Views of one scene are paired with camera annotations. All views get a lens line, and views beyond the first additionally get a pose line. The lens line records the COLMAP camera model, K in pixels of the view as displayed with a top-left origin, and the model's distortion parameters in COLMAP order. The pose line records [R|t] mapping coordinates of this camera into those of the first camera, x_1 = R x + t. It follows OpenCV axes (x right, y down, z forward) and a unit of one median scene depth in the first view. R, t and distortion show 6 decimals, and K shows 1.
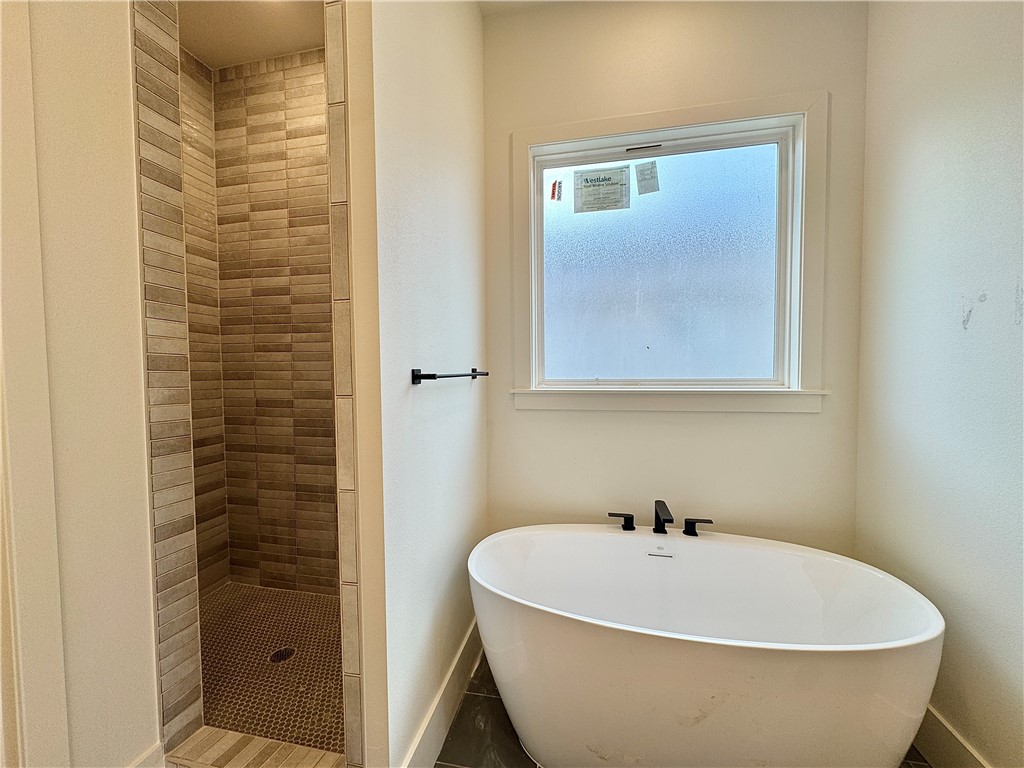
lens RADIAL K [[409.0, 0, 511.6], [0, 409.0, 385.0], [0, 0, 1]] dist [-0.002831, 0.000157]
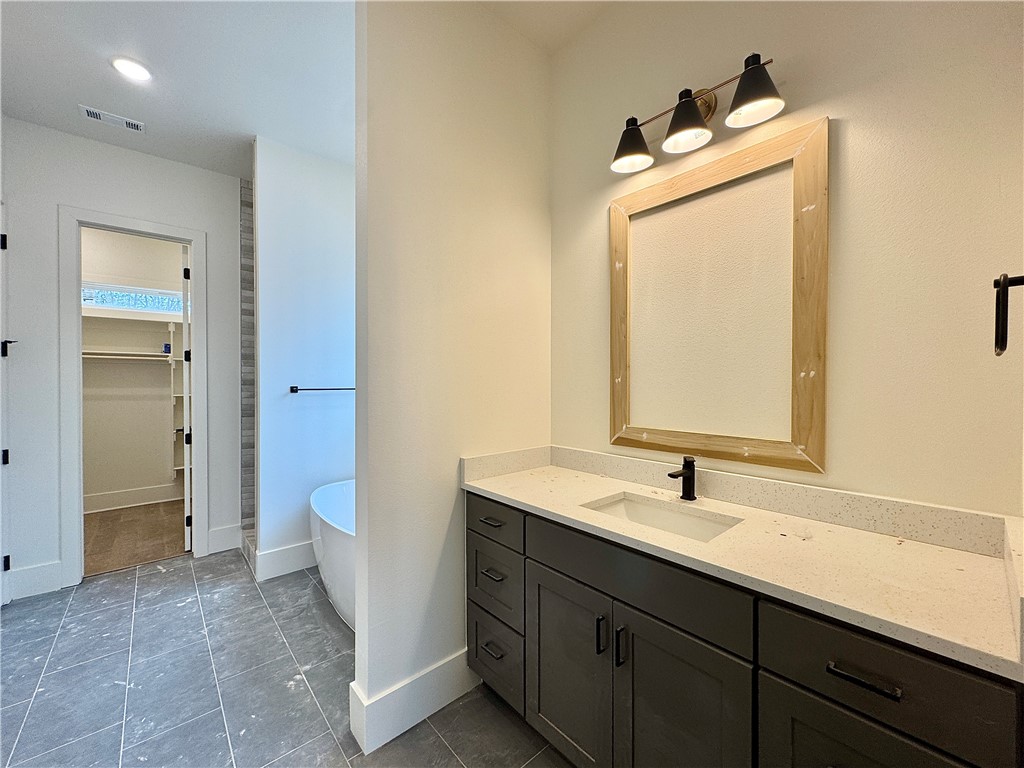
lens RADIAL K [[409.0, 0, 511.6], [0, 409.0, 385.0], [0, 0, 1]] dist [-0.002831, 0.000157]
pose [[0.800157, 0.015296, -0.599595, 1.335771], [-0.031818, 0.999350, -0.016968, -0.028911], [0.598945, 0.032655, 0.800124, -0.066491]]
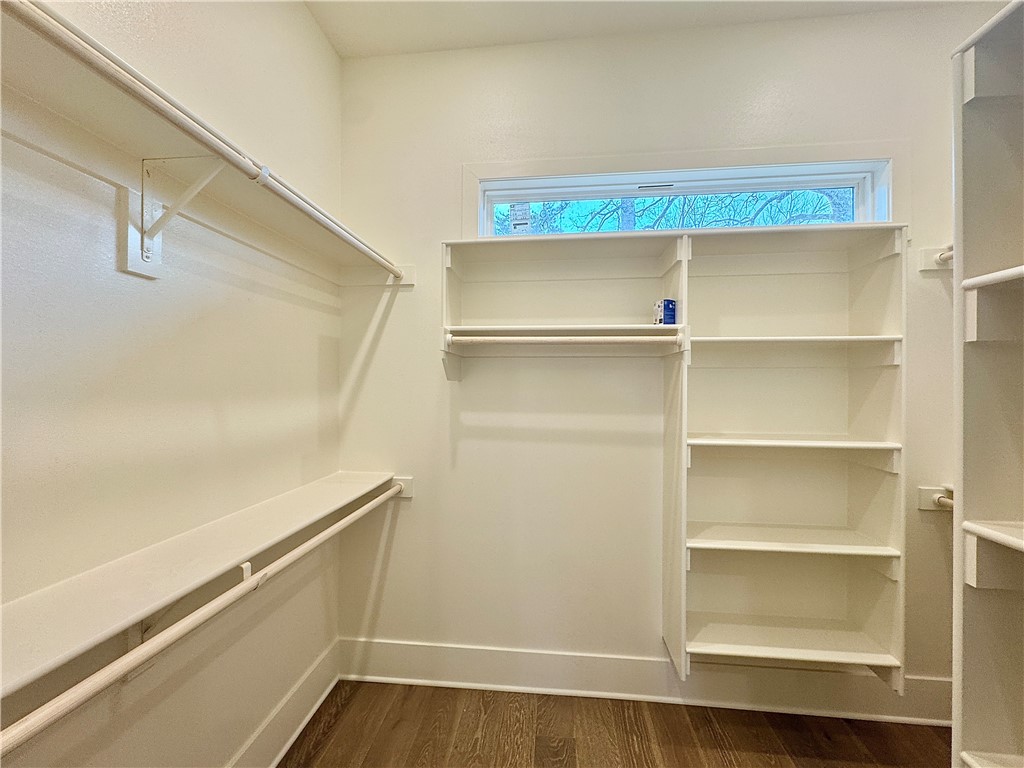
lens RADIAL K [[409.0, 0, 511.6], [0, 409.0, 385.0], [0, 0, 1]] dist [-0.002831, 0.000157]
pose [[0.104618, 0.010062, -0.994462, -0.709045], [-0.042720, 0.999071, 0.005615, -0.049097], [0.993595, 0.041896, 0.104950, 0.186336]]
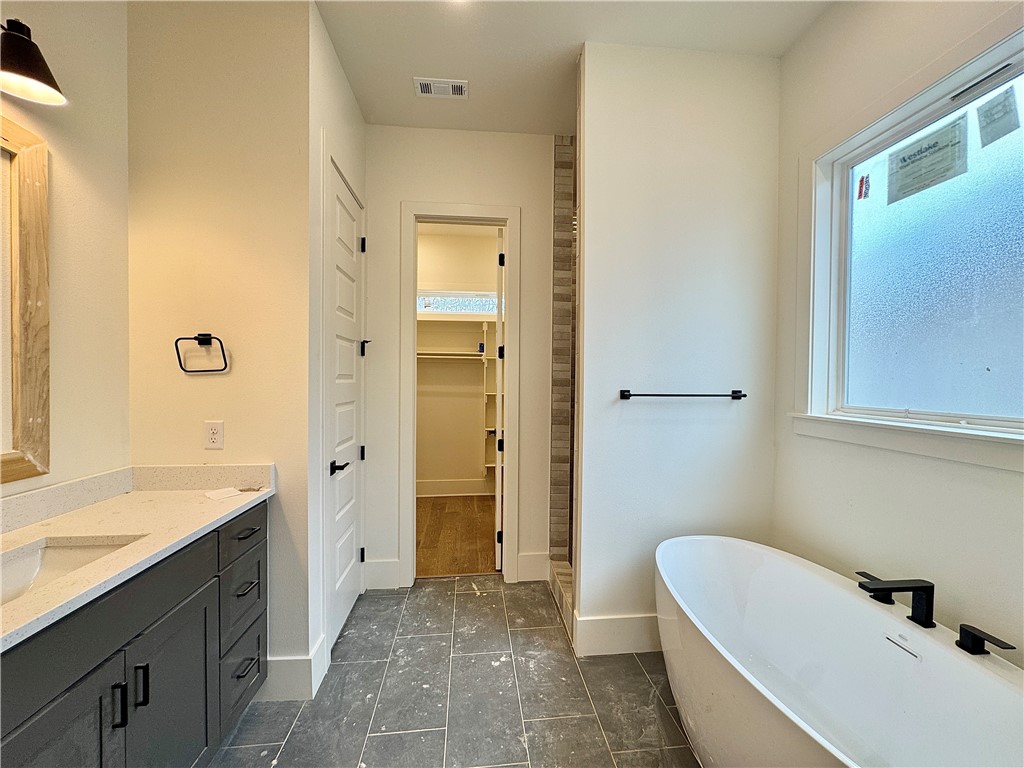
lens RADIAL K [[409.0, 0, 511.6], [0, 409.0, 385.0], [0, 0, 1]] dist [-0.002831, 0.000157]
pose [[0.304957, 0.027722, -0.951962, 0.731211], [-0.049012, 0.998709, 0.013383, -0.036506], [0.951104, 0.042576, 0.305922, 0.052185]]
